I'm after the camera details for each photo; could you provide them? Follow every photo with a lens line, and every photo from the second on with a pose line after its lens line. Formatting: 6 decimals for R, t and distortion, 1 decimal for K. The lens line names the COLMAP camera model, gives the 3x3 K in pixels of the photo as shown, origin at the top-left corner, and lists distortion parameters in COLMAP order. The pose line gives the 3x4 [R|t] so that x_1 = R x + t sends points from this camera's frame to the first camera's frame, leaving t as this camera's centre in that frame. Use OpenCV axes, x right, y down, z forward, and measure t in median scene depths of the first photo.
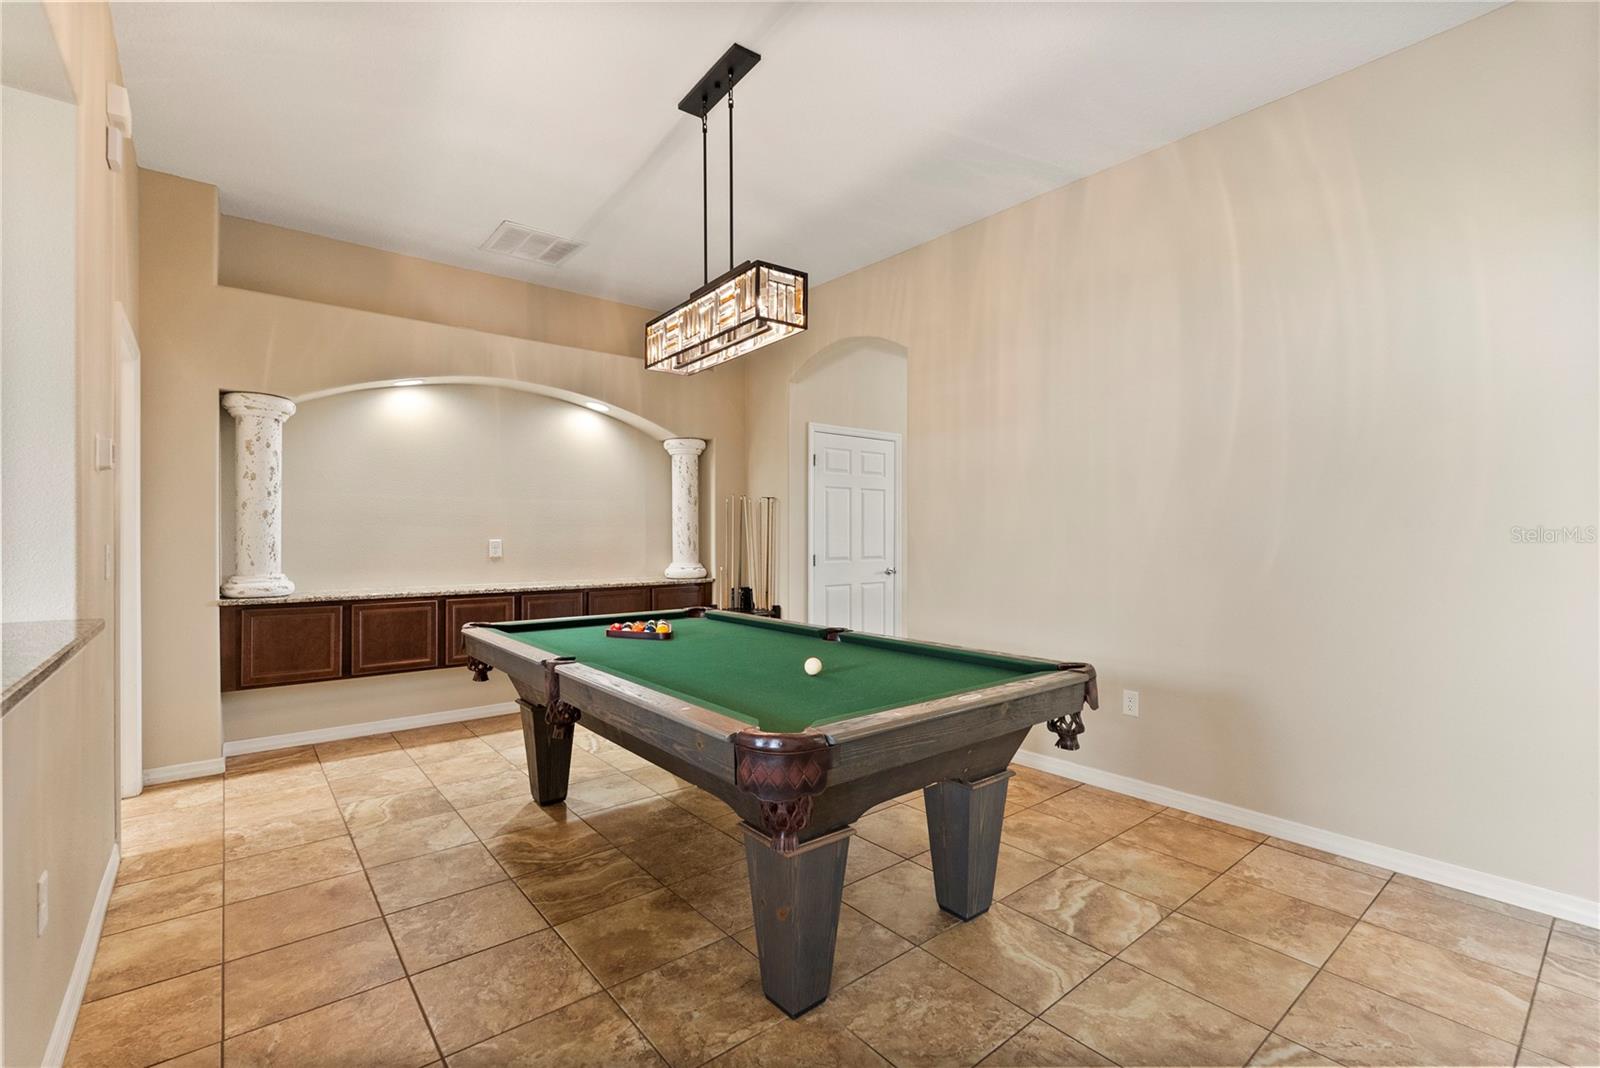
lens RADIAL K [[708.9, 0, 800.2], [0, 708.9, 534.2], [0, 0, 1]] dist [-0.000580, -0.000024]
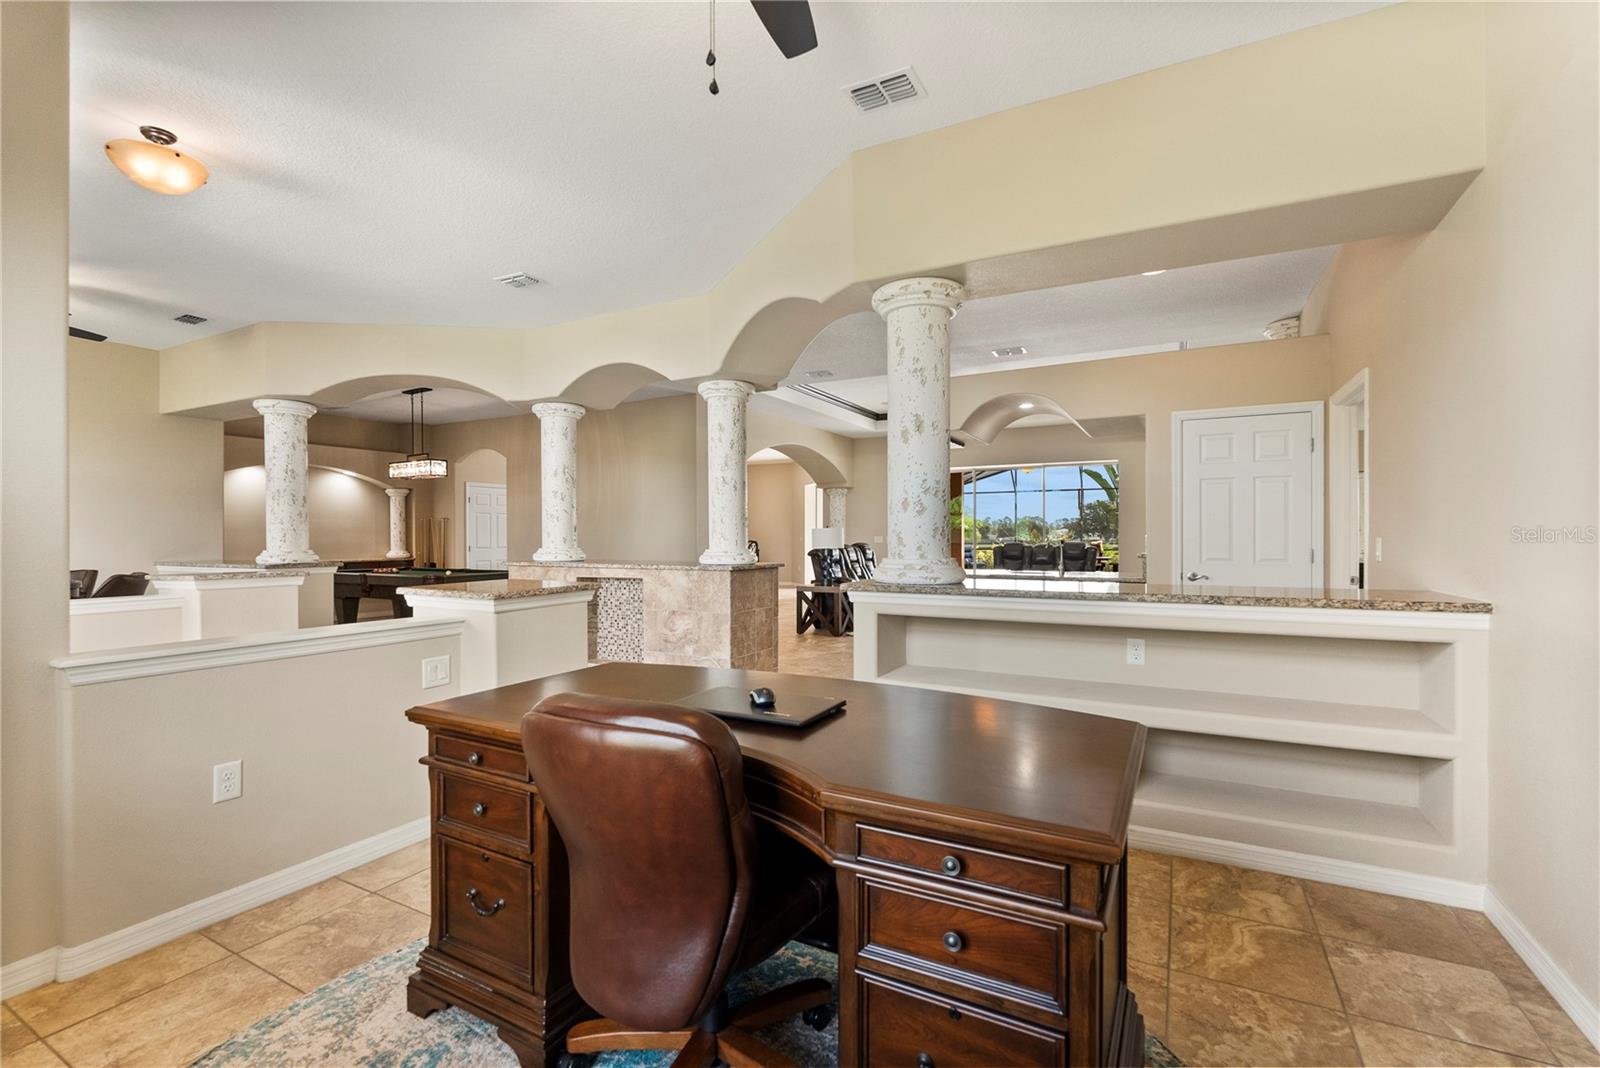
lens RADIAL K [[708.9, 0, 797.9], [0, 708.9, 533.9], [0, 0, 1]] dist [-0.000580, -0.000024]
pose [[0.927921, -0.004458, 0.372751, 0.136366], [0.004545, 0.999989, 0.000647, -0.003161], [-0.372750, 0.001094, 0.927931, -1.256663]]
